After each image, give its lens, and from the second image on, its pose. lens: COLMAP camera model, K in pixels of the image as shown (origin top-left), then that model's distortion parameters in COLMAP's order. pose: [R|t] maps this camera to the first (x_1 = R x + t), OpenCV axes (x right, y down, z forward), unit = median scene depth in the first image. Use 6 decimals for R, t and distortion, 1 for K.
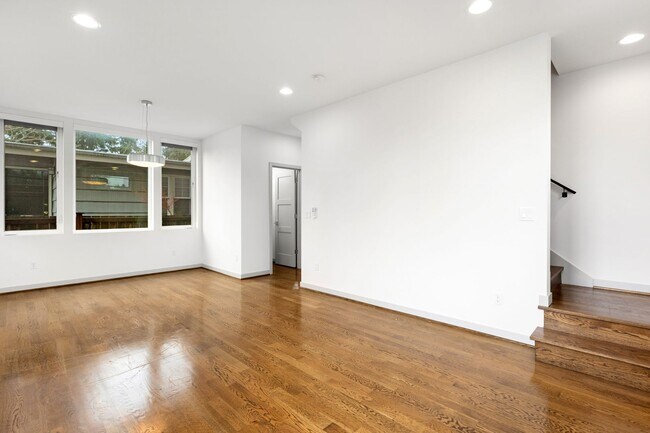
lens RADIAL K [[305.8, 0, 325.9], [0, 305.8, 210.2], [0, 0, 1]] dist [-0.002168, -0.001406]
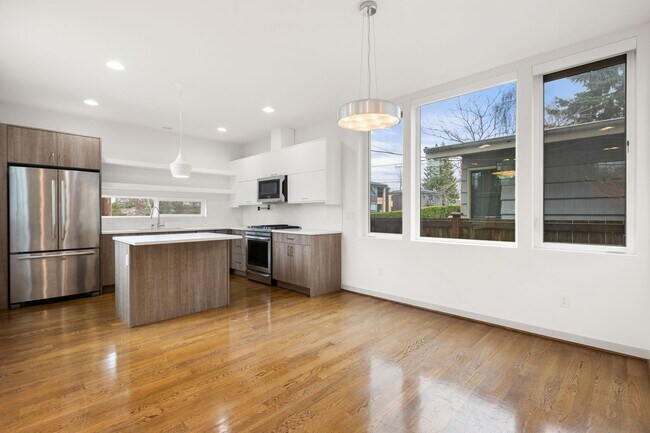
lens RADIAL K [[305.8, 0, 327.8], [0, 305.8, 215.8], [0, 0, 1]] dist [-0.002168, -0.001406]
pose [[0.003375, 0.008416, -0.999959, -0.041781], [0.004923, 0.999952, 0.008432, 0.003652], [0.999982, -0.004951, 0.003333, 0.733220]]
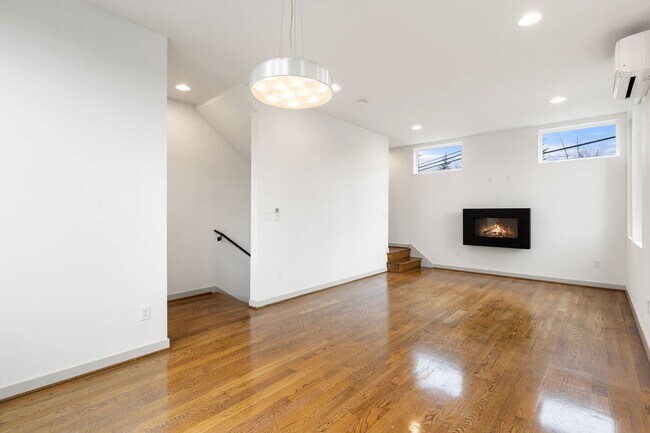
lens RADIAL K [[305.8, 0, 327.2], [0, 305.8, 214.2], [0, 0, 1]] dist [-0.002168, -0.001406]
pose [[-0.050075, -0.003899, 0.998738, -0.786832], [-0.003326, 0.999987, 0.003737, 0.004651], [-0.998740, -0.003135, -0.050088, 0.769142]]
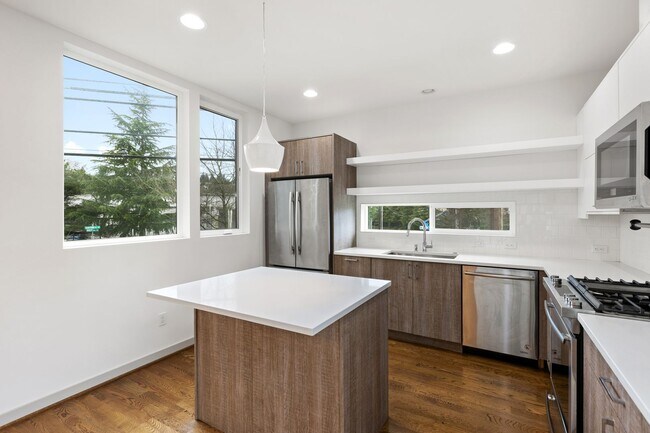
lens RADIAL K [[305.8, 0, 330.5], [0, 305.8, 214.6], [0, 0, 1]] dist [-0.002168, -0.001406]
pose [[-0.966395, 0.002931, -0.257044, -0.694607], [0.002734, 0.999996, 0.001123, -0.028987], [0.257046, 0.000383, -0.966399, 0.759453]]
